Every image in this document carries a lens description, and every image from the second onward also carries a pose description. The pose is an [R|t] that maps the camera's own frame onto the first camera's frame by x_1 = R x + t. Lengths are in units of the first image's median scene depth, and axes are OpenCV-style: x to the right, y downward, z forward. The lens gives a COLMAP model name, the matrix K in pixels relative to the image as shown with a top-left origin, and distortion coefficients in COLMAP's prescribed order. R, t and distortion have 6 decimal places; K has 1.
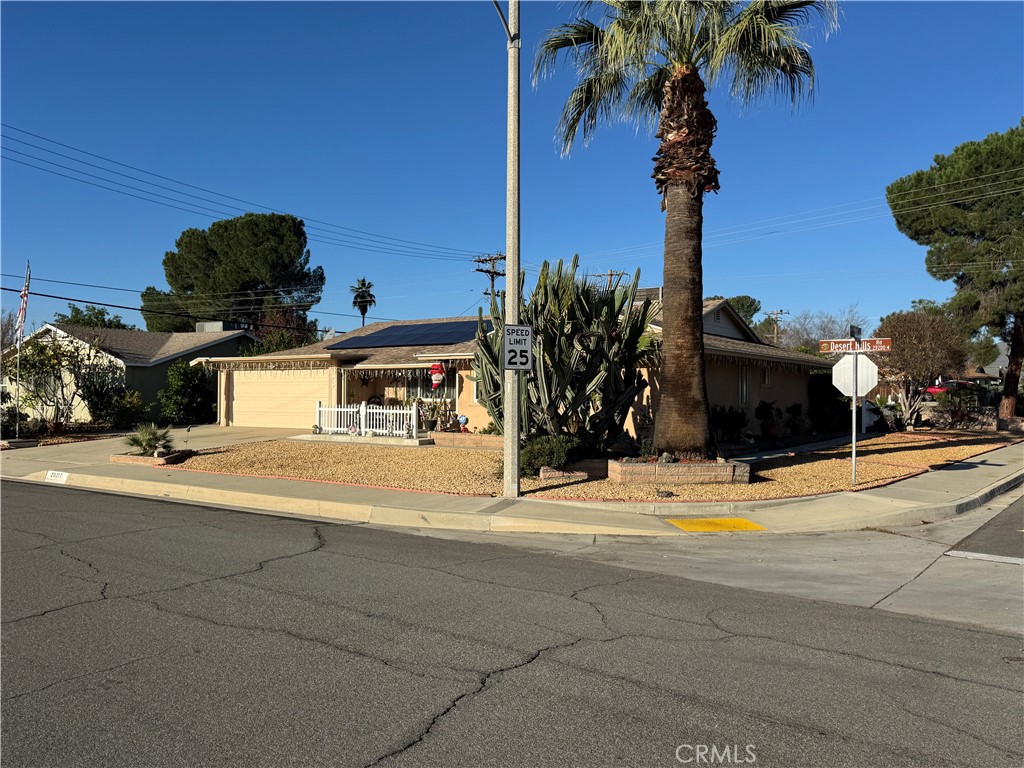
lens RADIAL K [[780.2, 0, 512.3], [0, 780.2, 400.6], [0, 0, 1]] dist [0.088097, -0.001539]
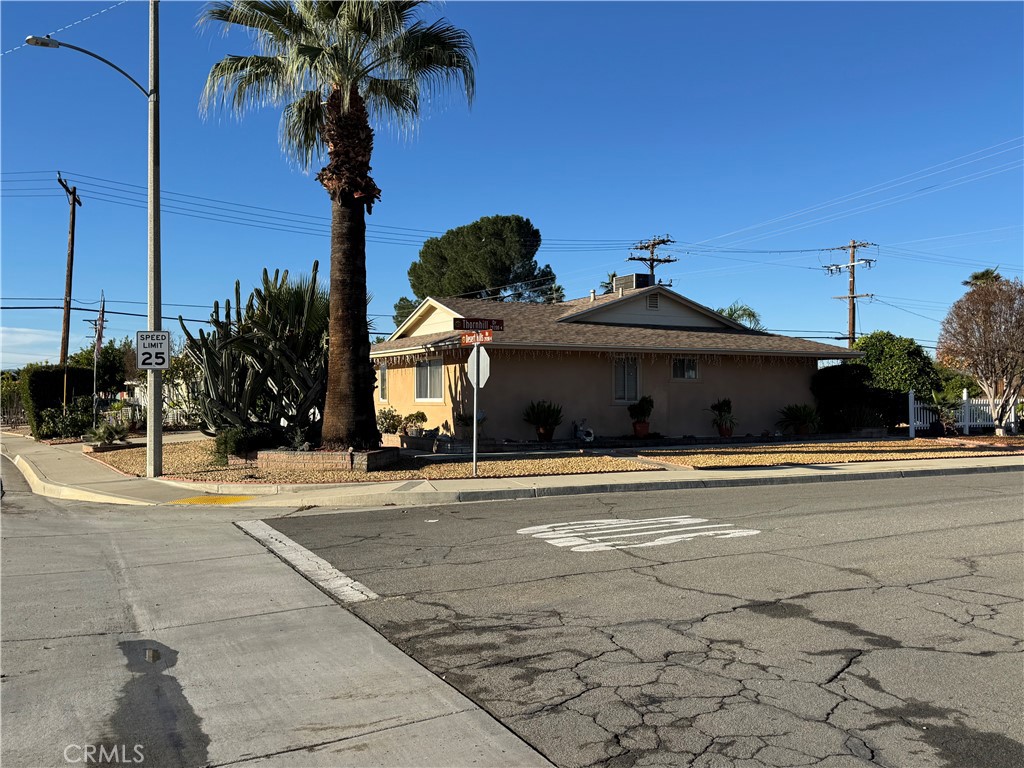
lens RADIAL K [[902.3, 0, 512.0], [0, 902.3, 384.0], [0, 0, 1]] dist [0.104240, -0.001094]
pose [[0.904079, -0.018056, -0.426985, 0.956937], [0.006492, 0.999572, -0.028523, 0.022730], [0.427317, 0.023015, 0.903809, -0.016399]]
